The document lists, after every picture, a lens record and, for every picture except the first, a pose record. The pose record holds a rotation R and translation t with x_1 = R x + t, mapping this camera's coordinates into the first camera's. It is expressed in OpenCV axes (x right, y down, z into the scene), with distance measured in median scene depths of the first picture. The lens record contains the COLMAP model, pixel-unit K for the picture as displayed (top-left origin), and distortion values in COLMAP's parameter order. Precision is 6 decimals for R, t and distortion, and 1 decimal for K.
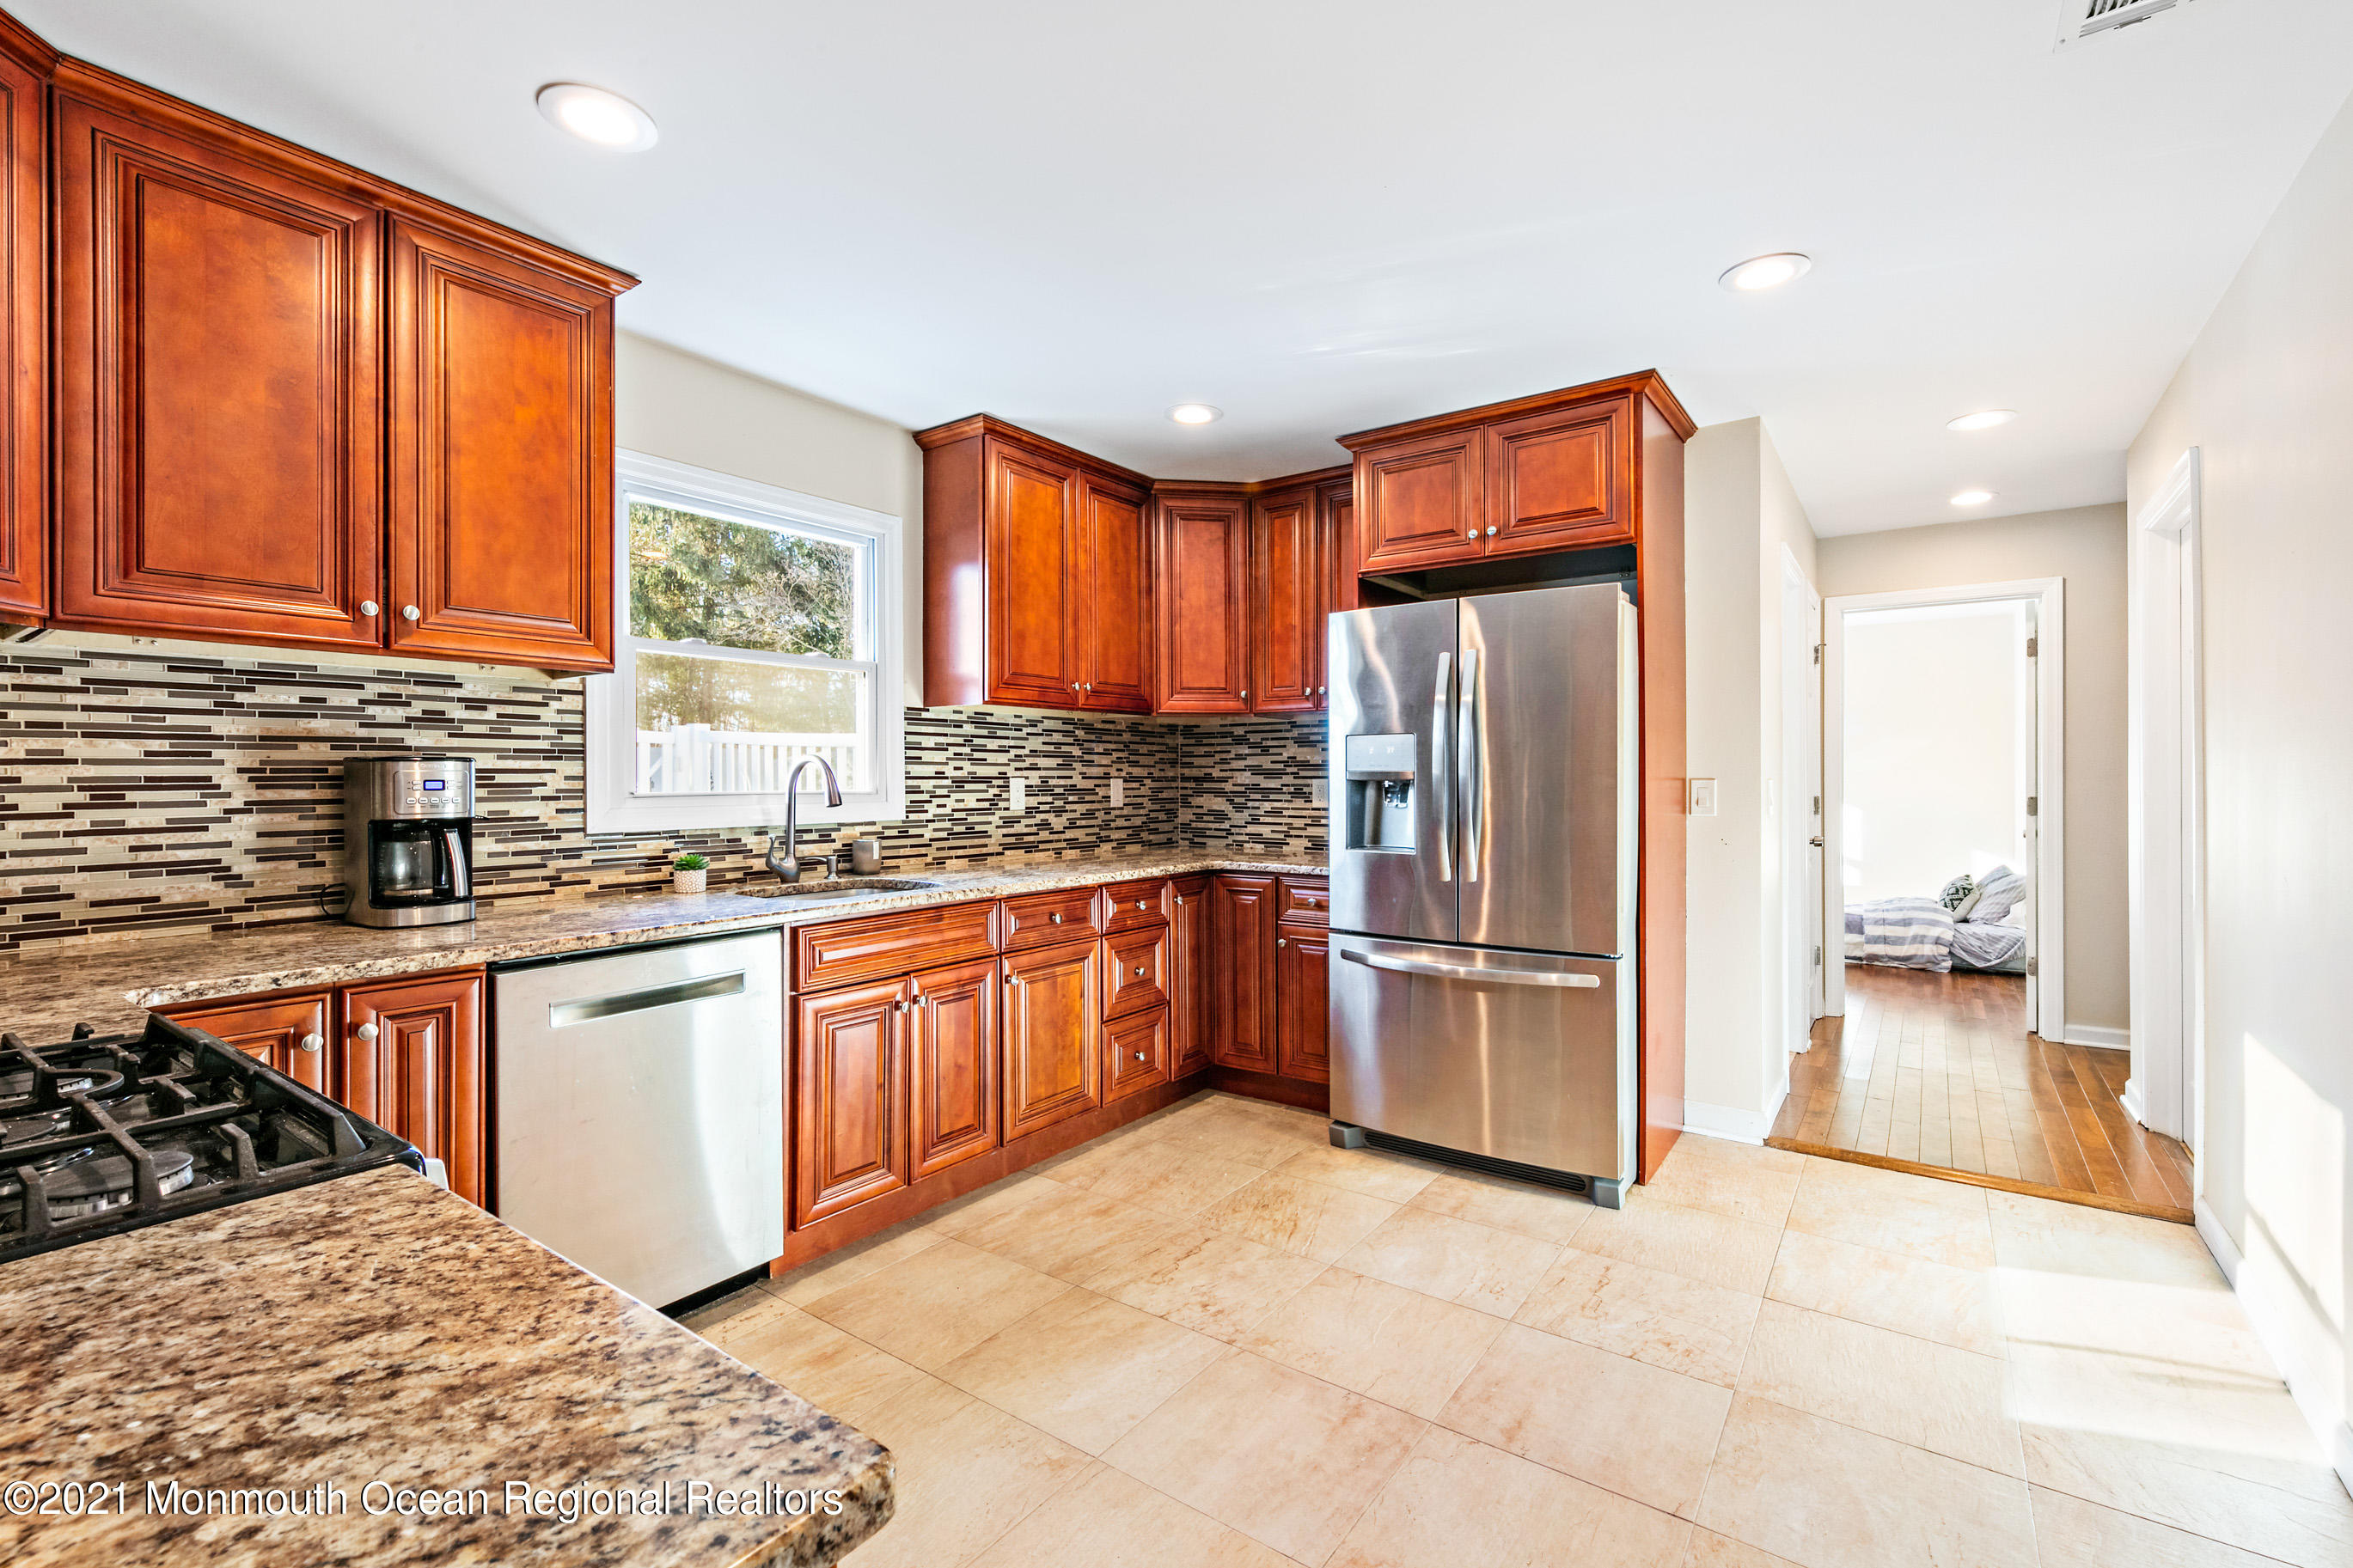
lens RADIAL K [[1027.5, 0, 1185.2], [0, 1027.5, 779.2], [0, 0, 1]] dist [0.002159, 0.000468]
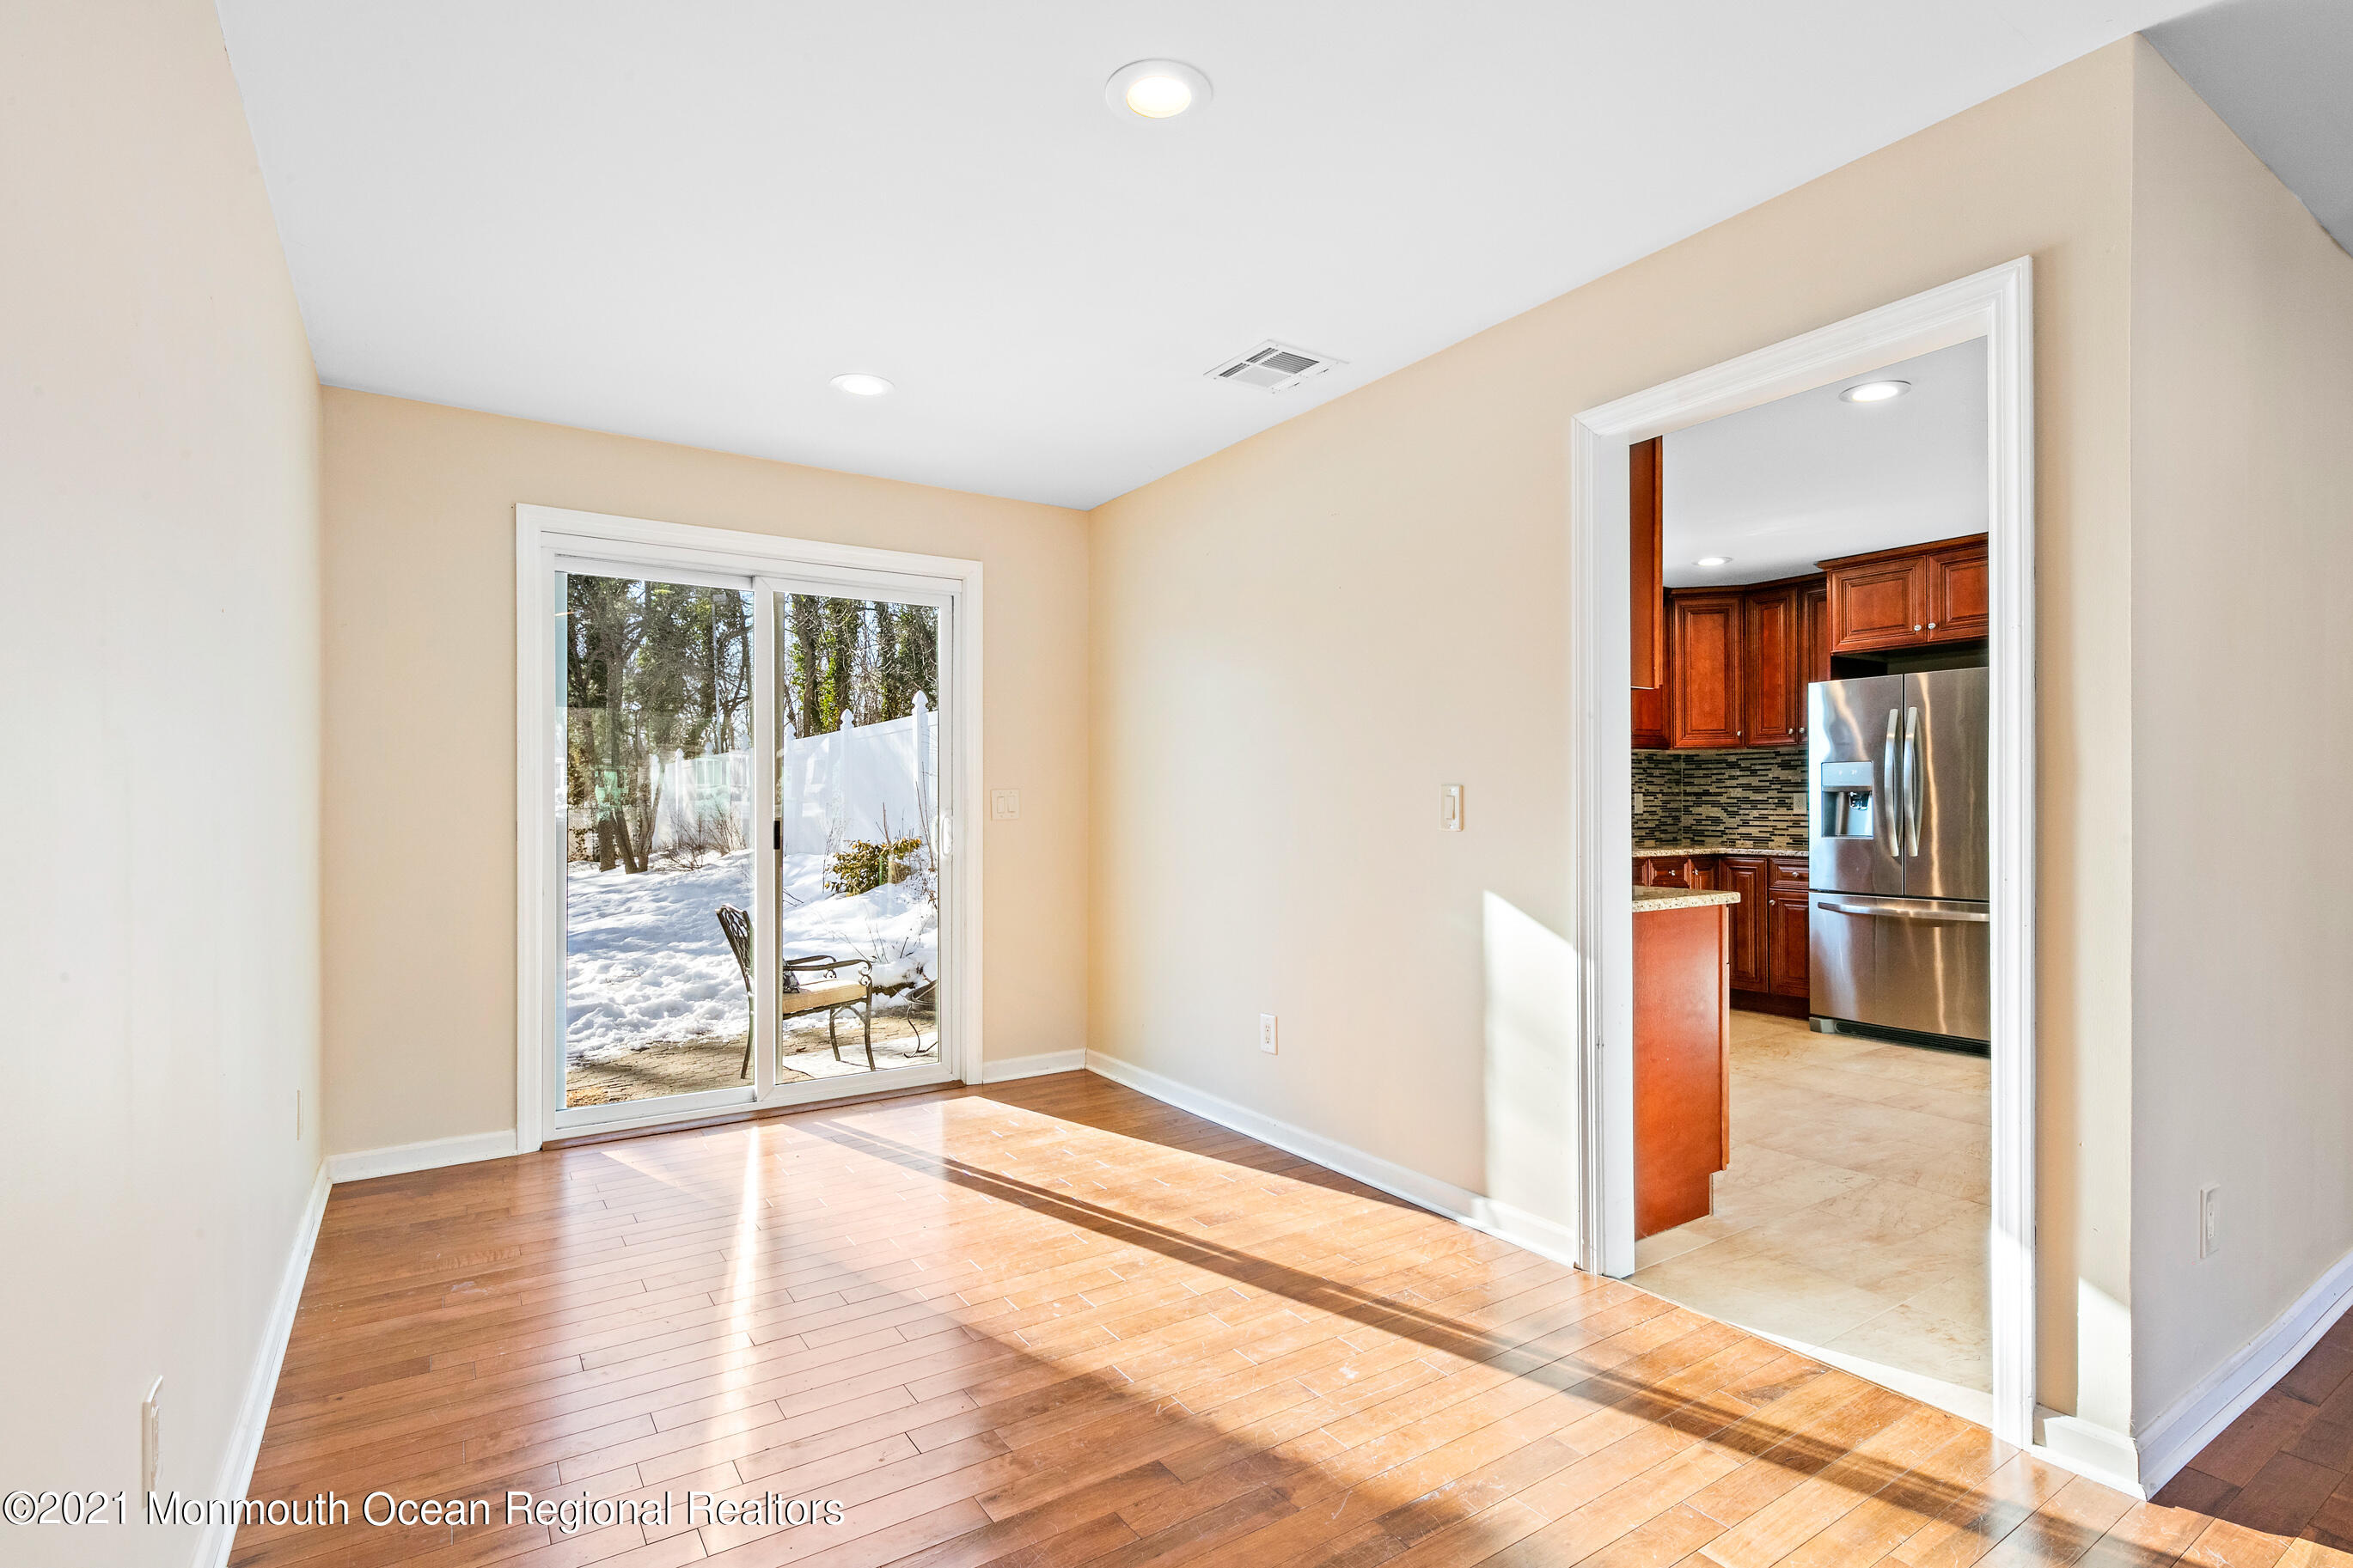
lens RADIAL K [[1121.6, 0, 1177.8], [0, 1121.6, 803.3], [0, 0, 1]] dist [0.000331, -0.000508]
pose [[0.935555, -0.000240, -0.353180, -0.148385], [-0.000298, 0.999999, -0.001471, 0.020097], [0.353180, 0.001481, 0.935554, -0.886131]]
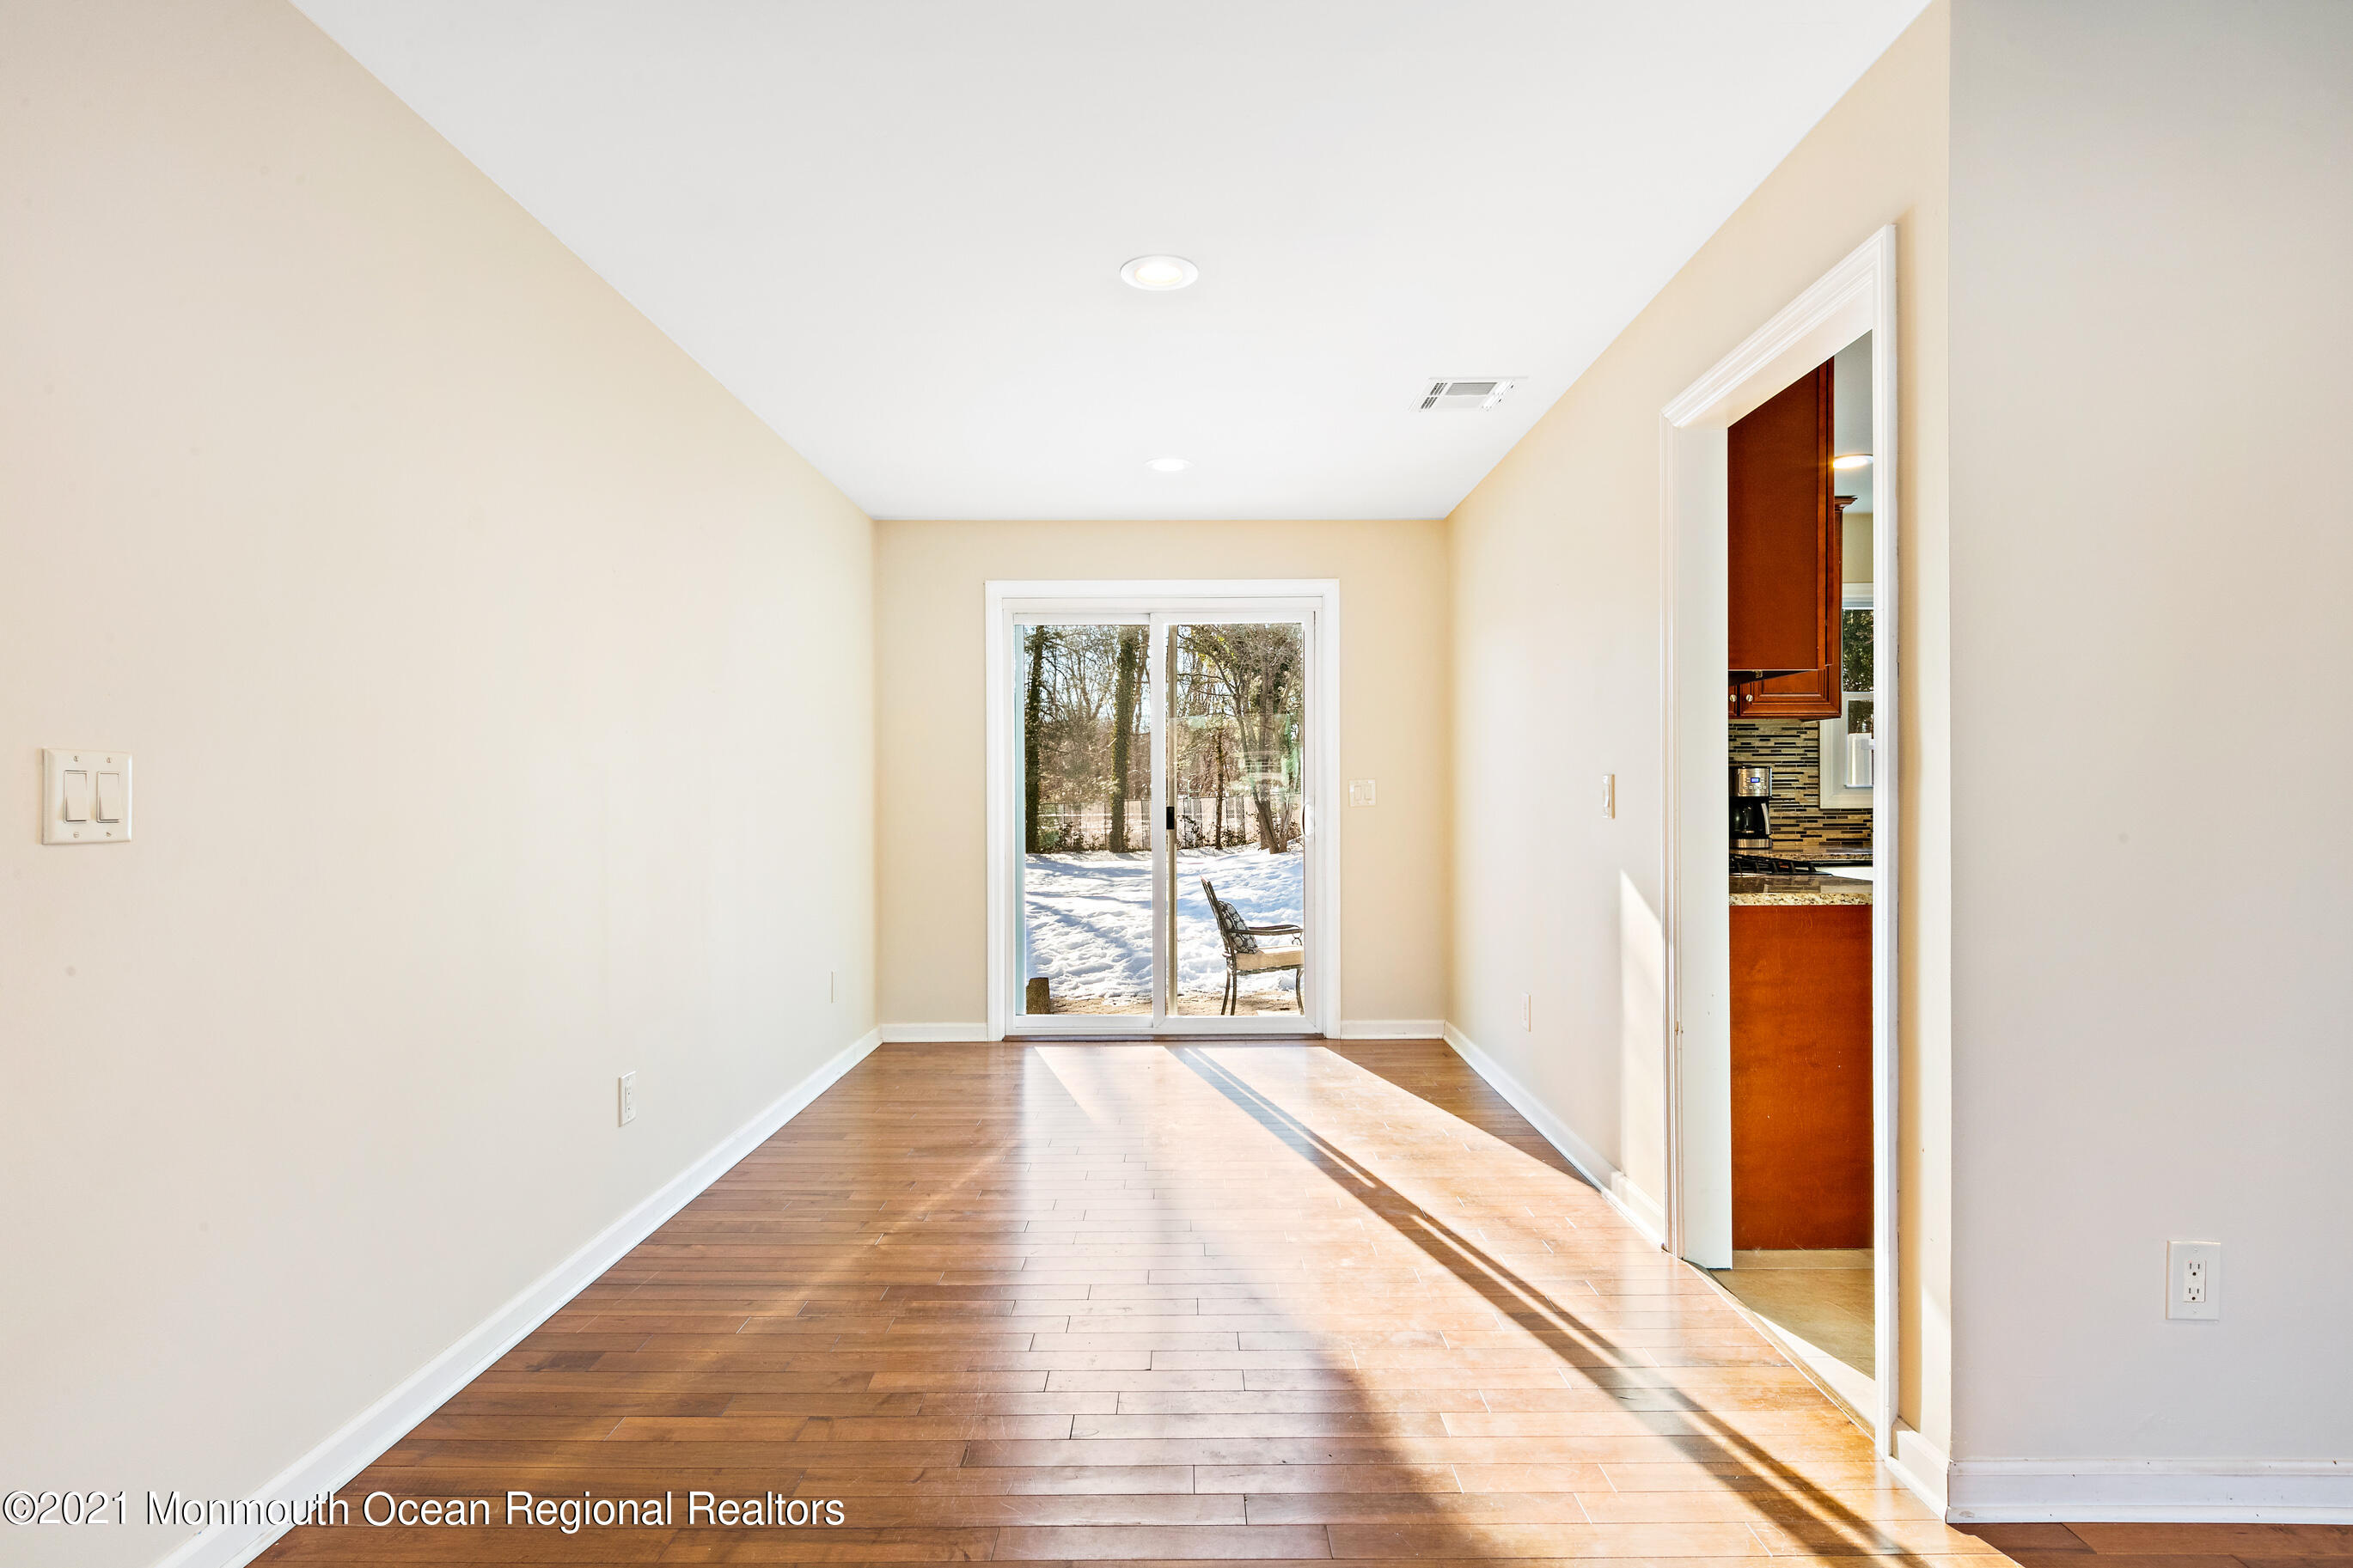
lens RADIAL K [[1173.4, 0, 1186.9], [0, 1173.4, 794.6], [0, 0, 1]] dist [-0.001405, -0.000002]
pose [[0.584274, 0.000694, -0.811556, 0.320502], [0.001429, 0.999997, 0.001883, 0.018543], [0.811555, -0.002260, 0.584271, -0.815318]]
